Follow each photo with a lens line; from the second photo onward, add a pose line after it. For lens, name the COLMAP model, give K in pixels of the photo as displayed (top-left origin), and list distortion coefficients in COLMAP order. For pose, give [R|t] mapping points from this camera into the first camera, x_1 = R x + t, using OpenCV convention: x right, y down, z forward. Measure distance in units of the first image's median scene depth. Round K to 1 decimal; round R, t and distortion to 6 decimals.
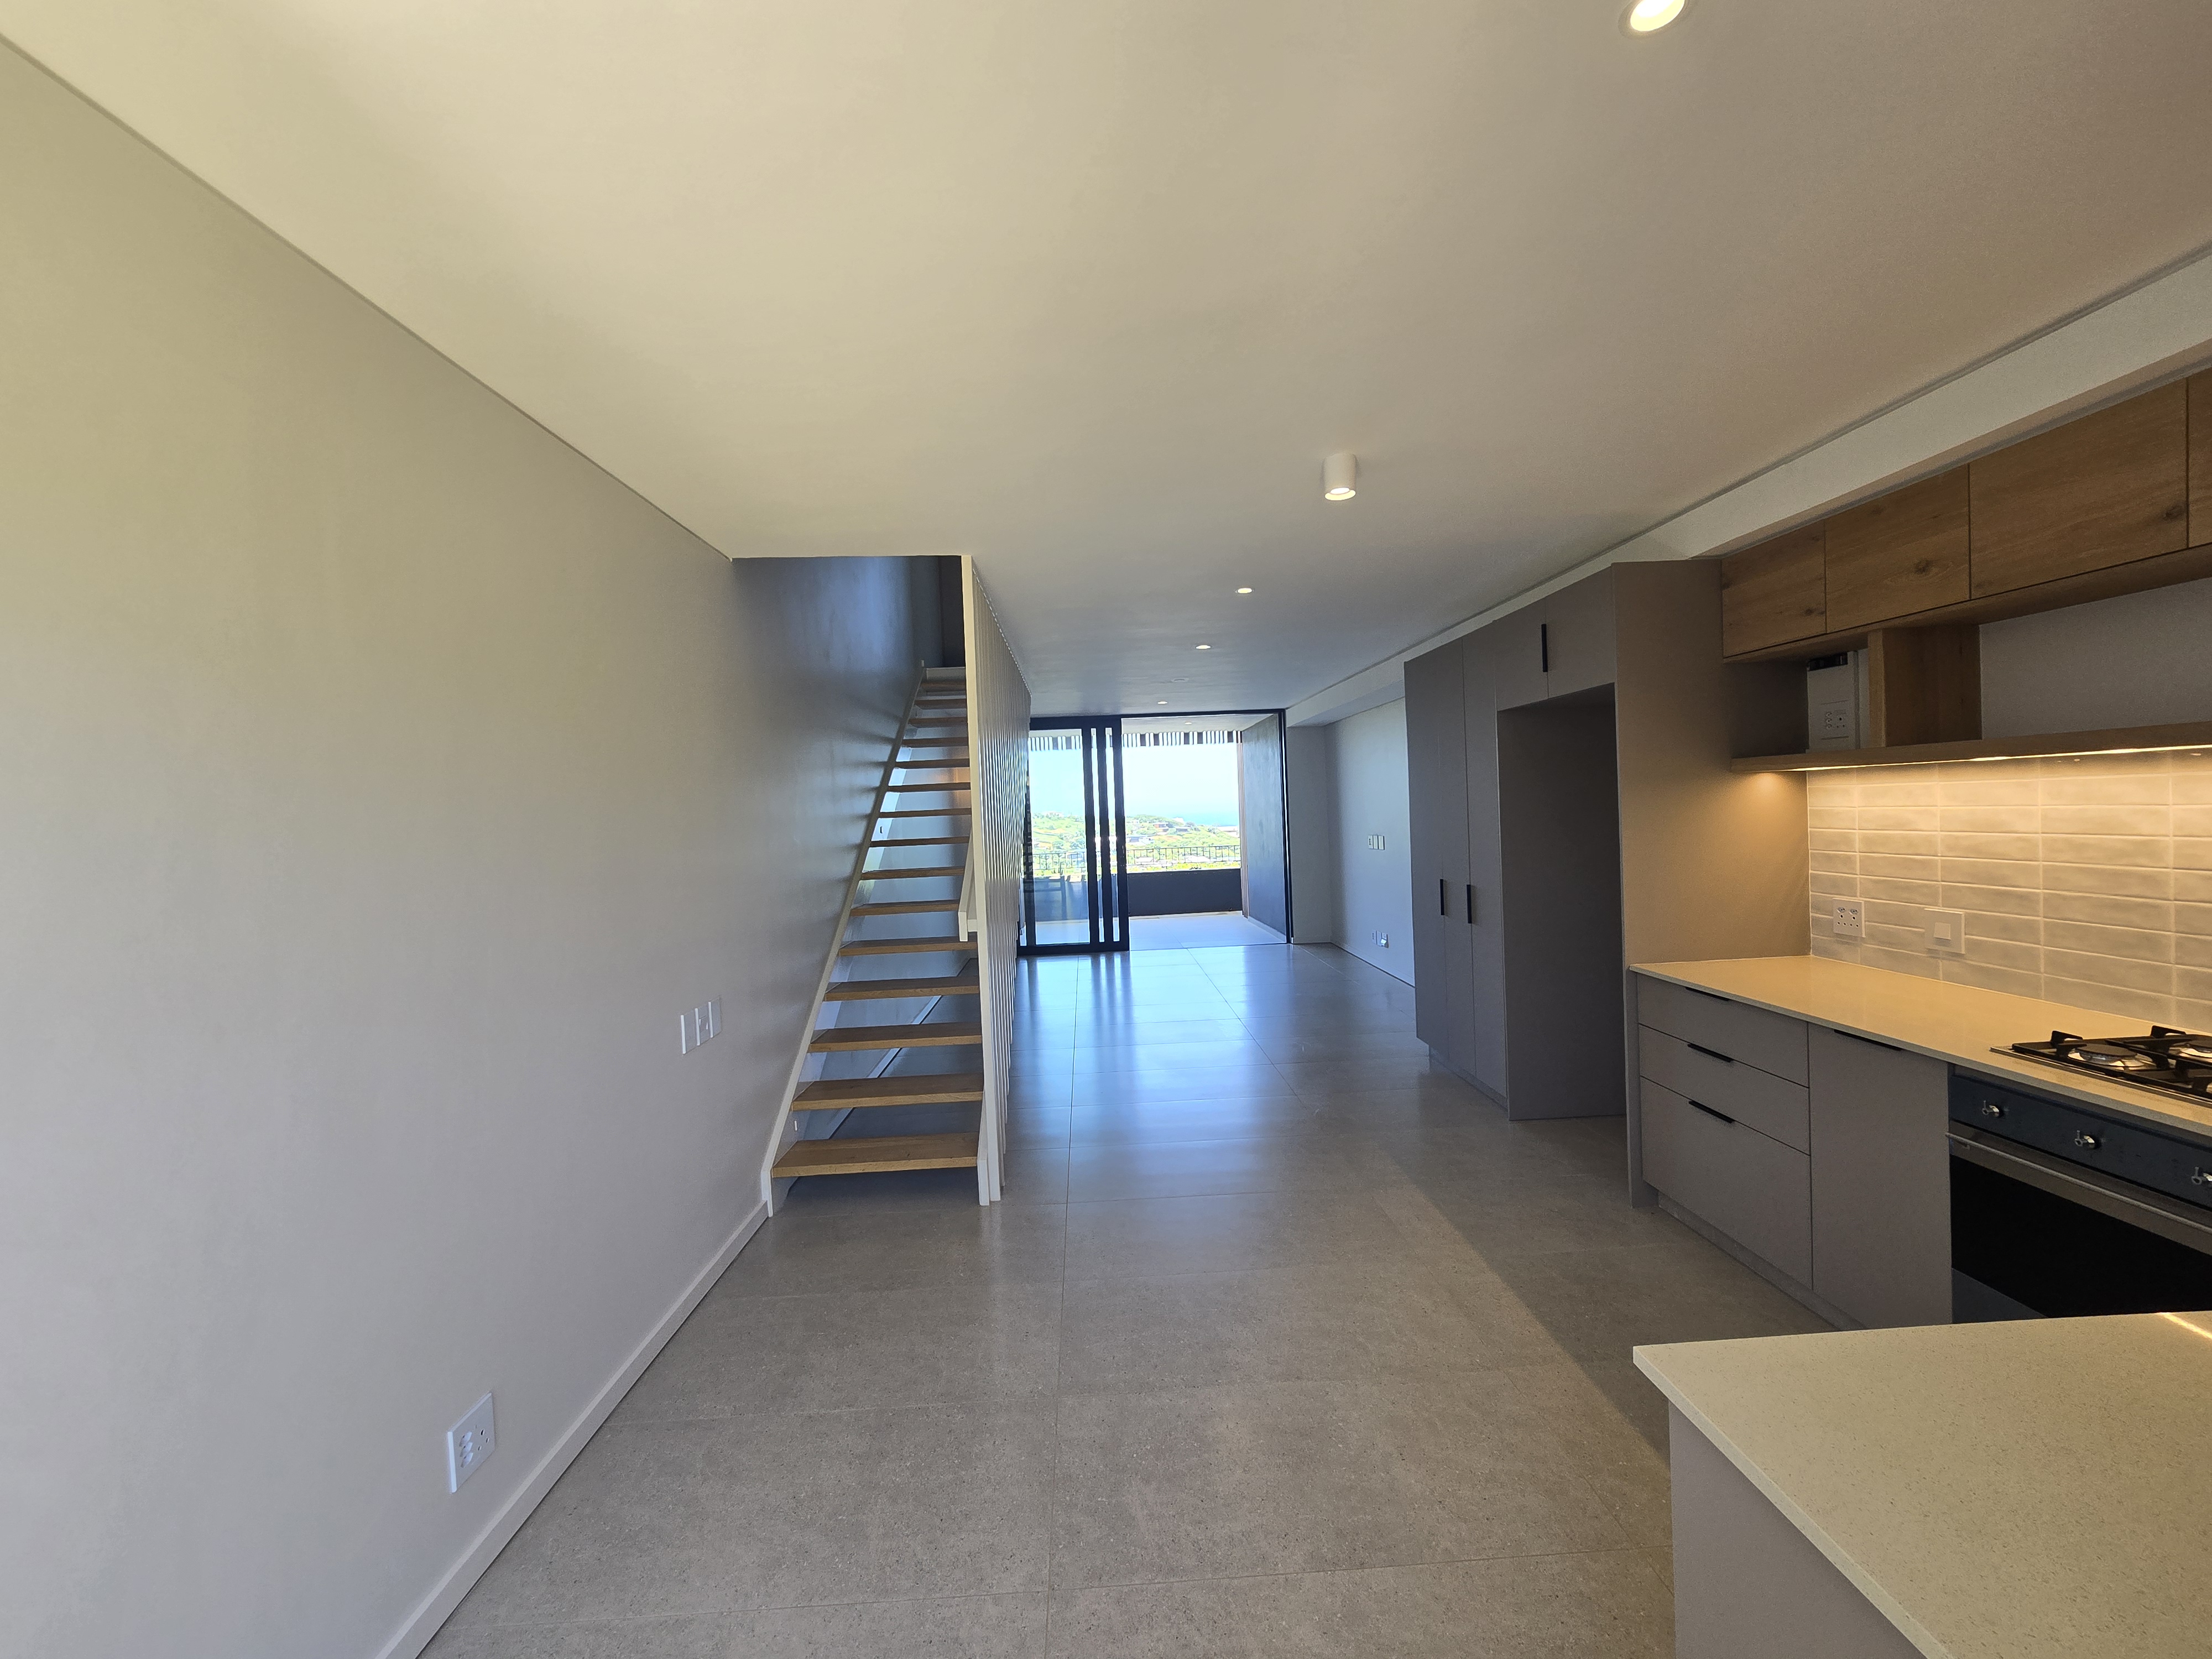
lens RADIAL K [[909.0, 0, 1116.9], [0, 909.0, 833.0], [0, 0, 1]] dist [-0.010632, 0.005082]
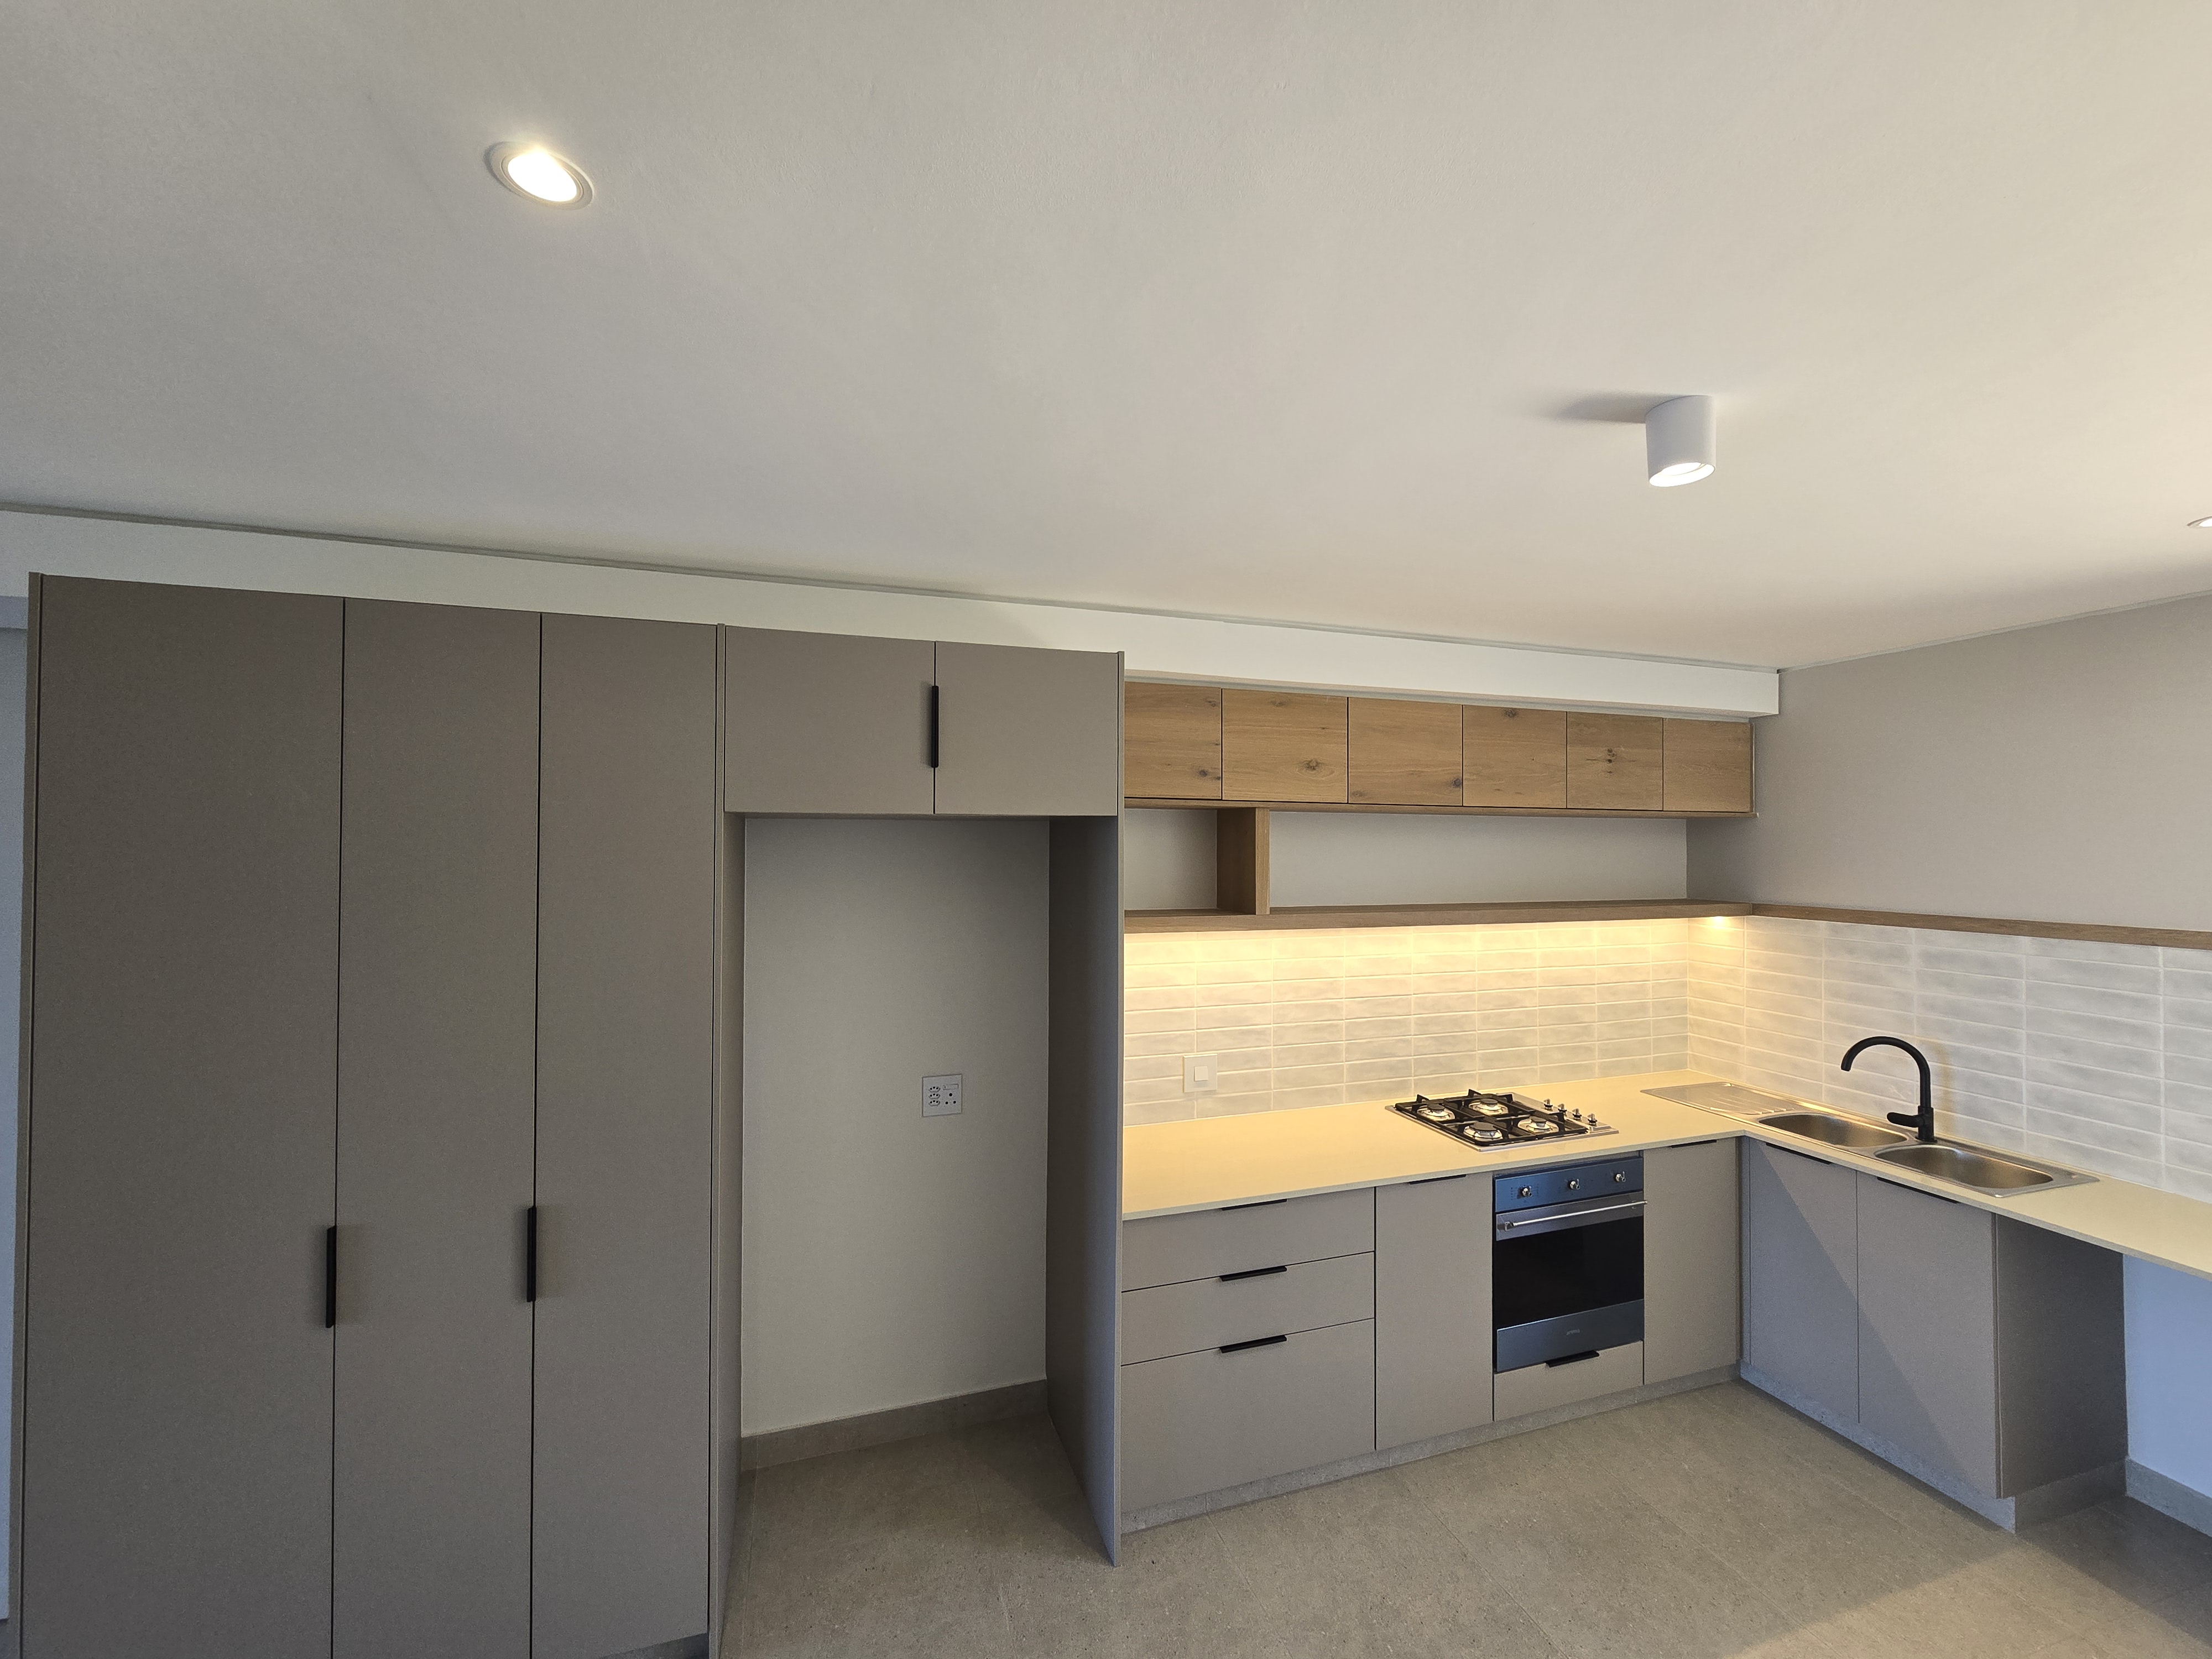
lens RADIAL K [[909.0, 0, 1116.9], [0, 909.0, 833.0], [0, 0, 1]] dist [-0.010632, 0.005082]
pose [[-0.284560, 0.052683, 0.957209, -0.149257], [0.031054, 0.998471, -0.045722, -0.137344], [-0.958155, 0.016714, -0.285761, 1.370573]]
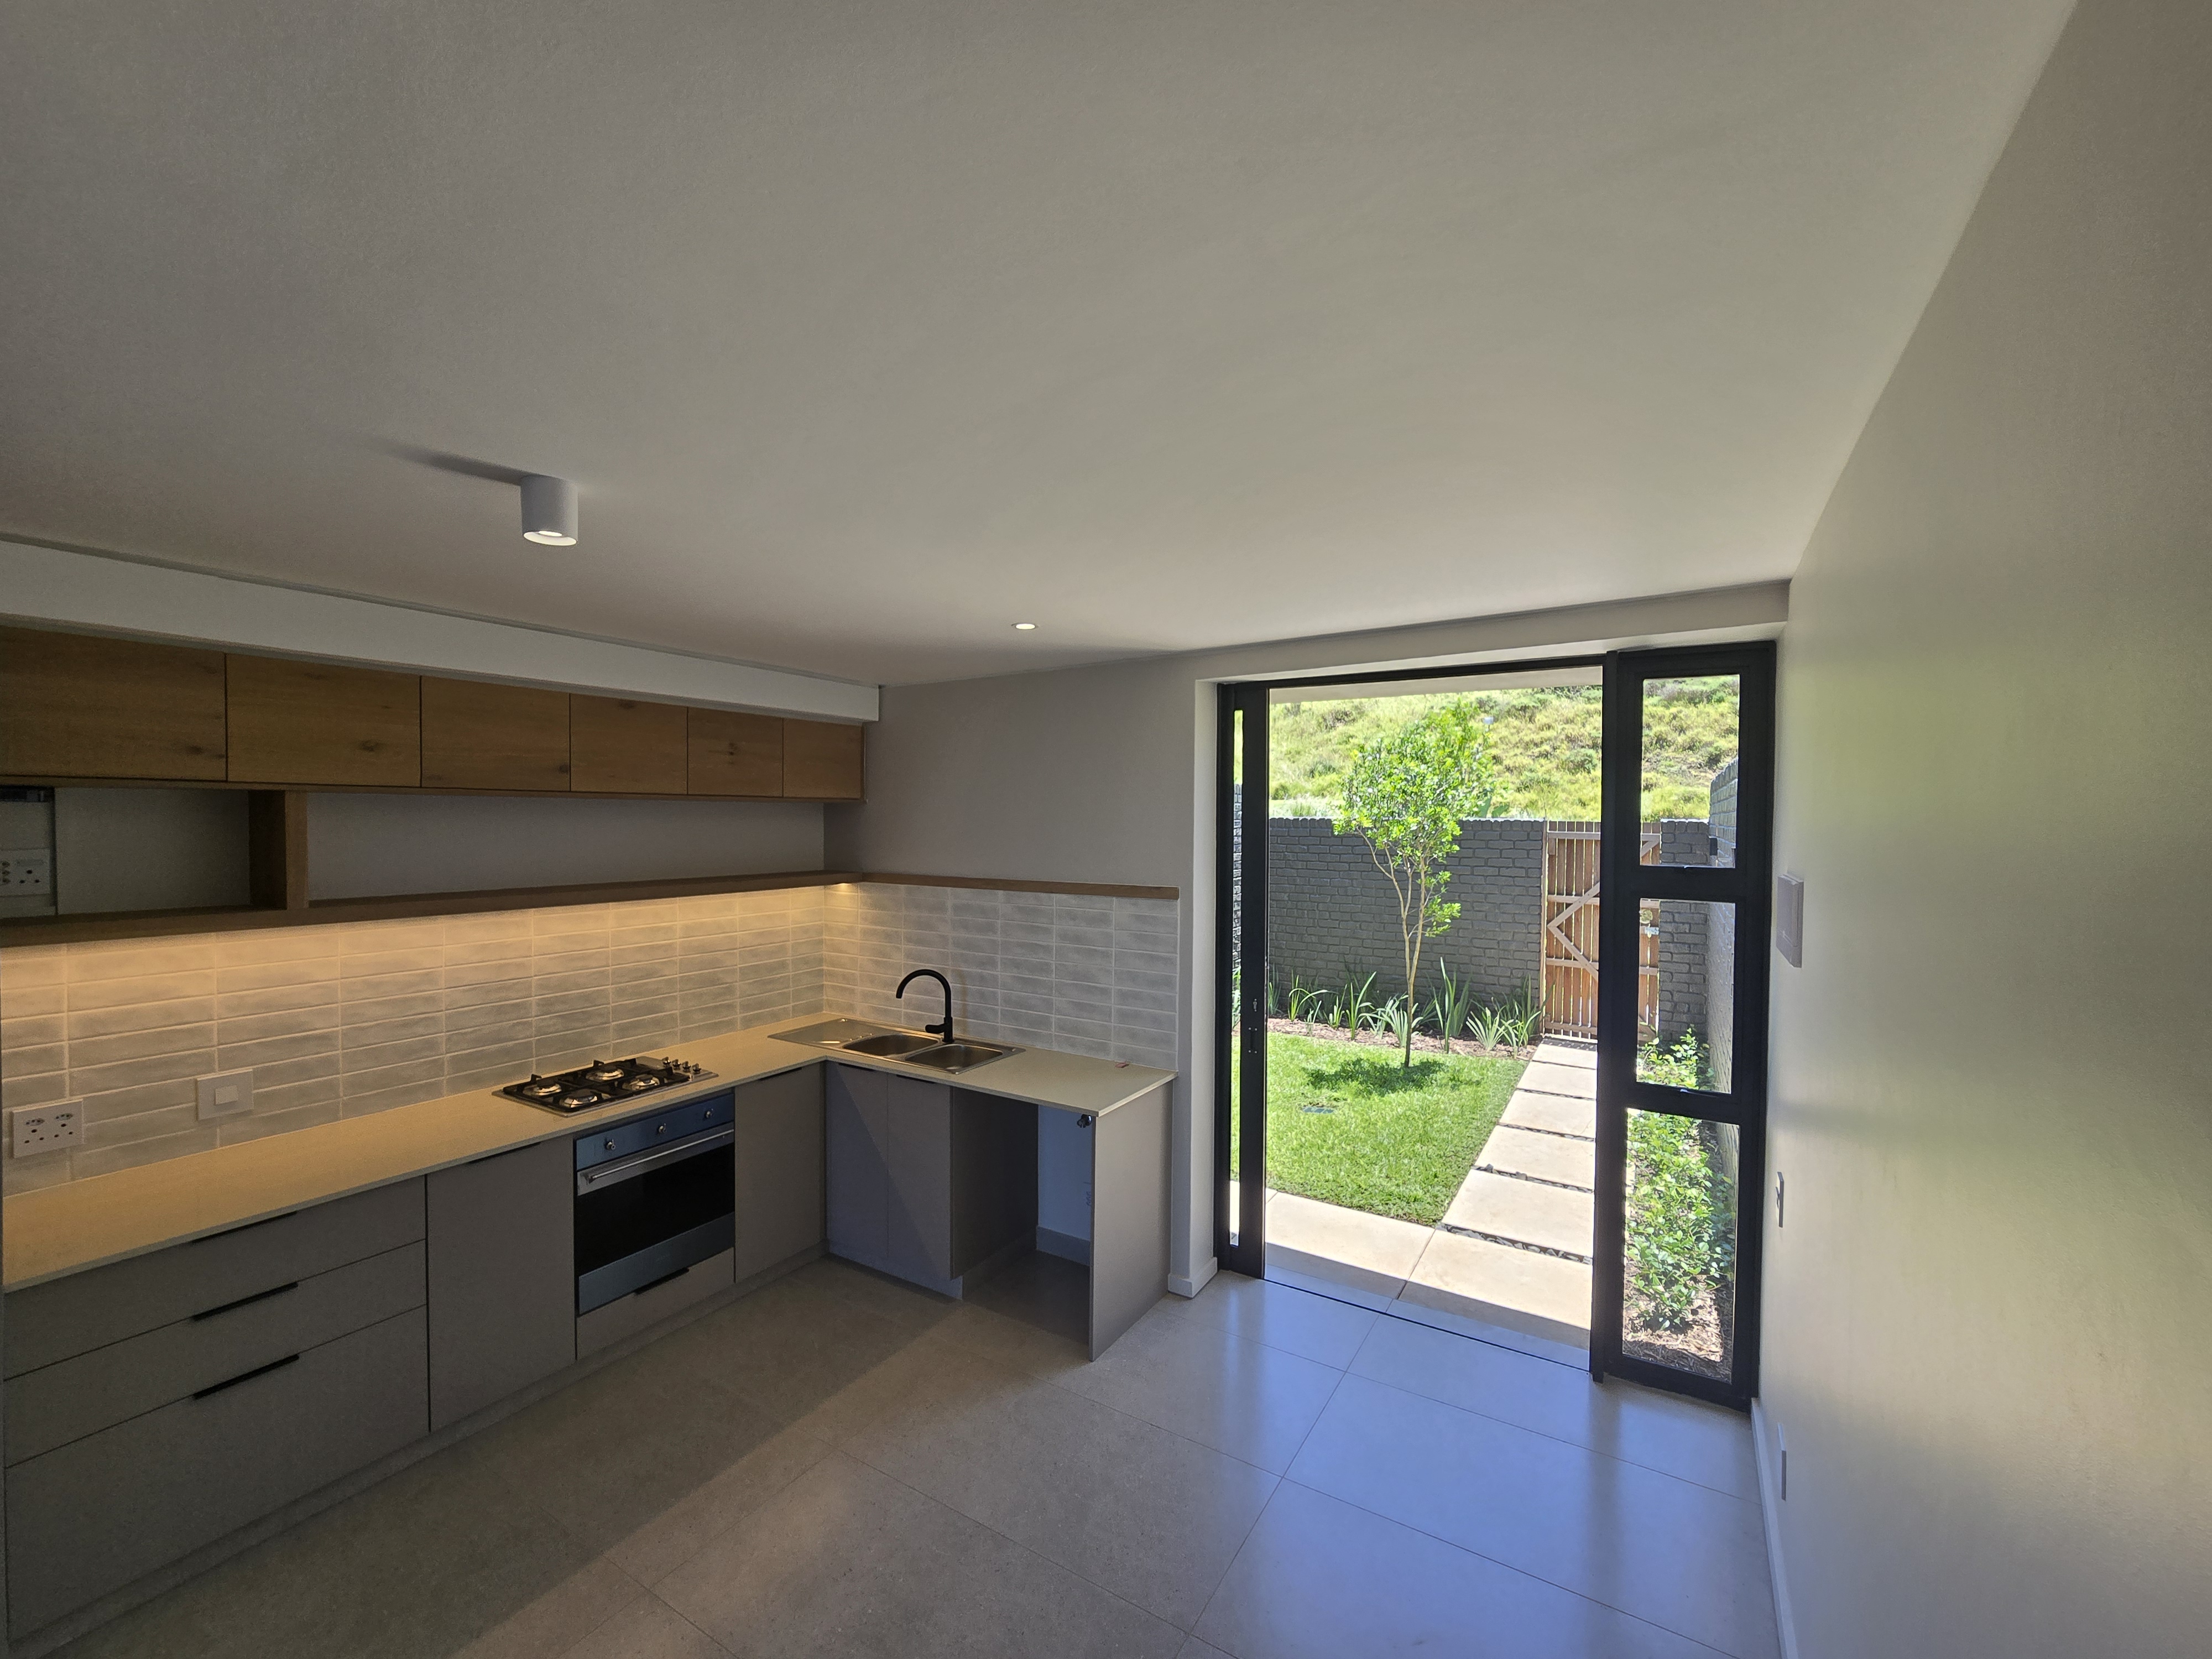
lens RADIAL K [[906.7, 0, 1114.8], [0, 906.7, 831.9], [0, 0, 1]] dist [-0.004180, -0.000631]
pose [[-0.835277, 0.027375, 0.549148, -0.413917], [0.042119, 0.999011, 0.014263, -0.143663], [-0.548214, 0.035043, -0.835604, 1.233861]]
